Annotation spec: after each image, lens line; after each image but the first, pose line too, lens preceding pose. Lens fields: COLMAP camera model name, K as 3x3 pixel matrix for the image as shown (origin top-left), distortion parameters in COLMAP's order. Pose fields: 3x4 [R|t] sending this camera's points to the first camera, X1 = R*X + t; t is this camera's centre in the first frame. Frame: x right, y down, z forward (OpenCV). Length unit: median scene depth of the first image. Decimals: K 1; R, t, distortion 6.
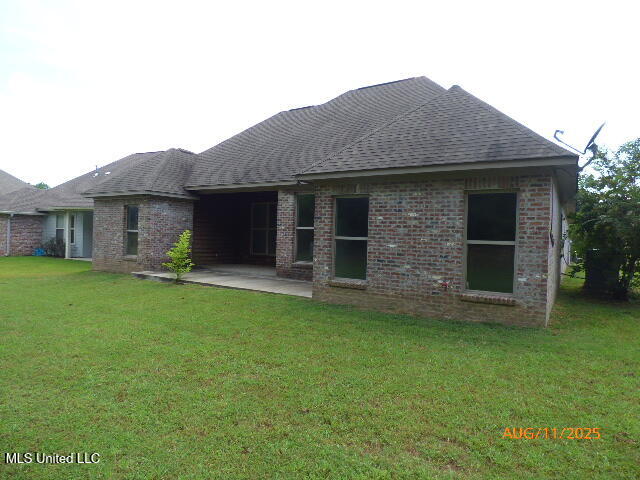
lens RADIAL K [[388.1, 0, 322.9], [0, 388.1, 238.5], [0, 0, 1]] dist [-0.016648, 0.002067]
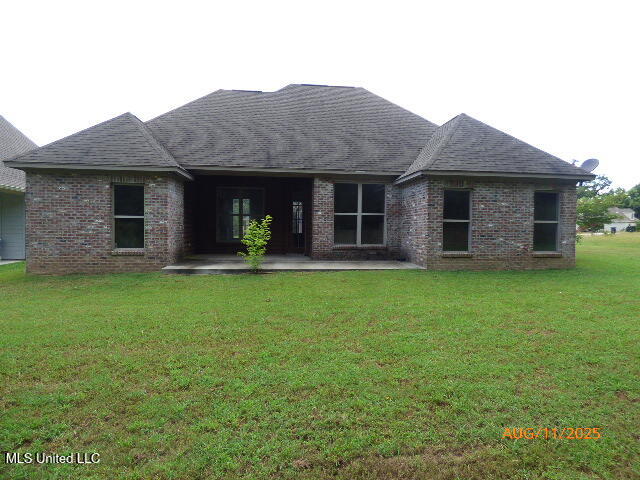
lens RADIAL K [[388.1, 0, 322.9], [0, 388.1, 238.5], [0, 0, 1]] dist [-0.016648, 0.002067]
pose [[0.767838, -0.037374, 0.639553, -1.208832], [0.018805, 0.999182, 0.035813, 0.004322], [-0.640368, -0.015472, 0.767912, 0.283275]]
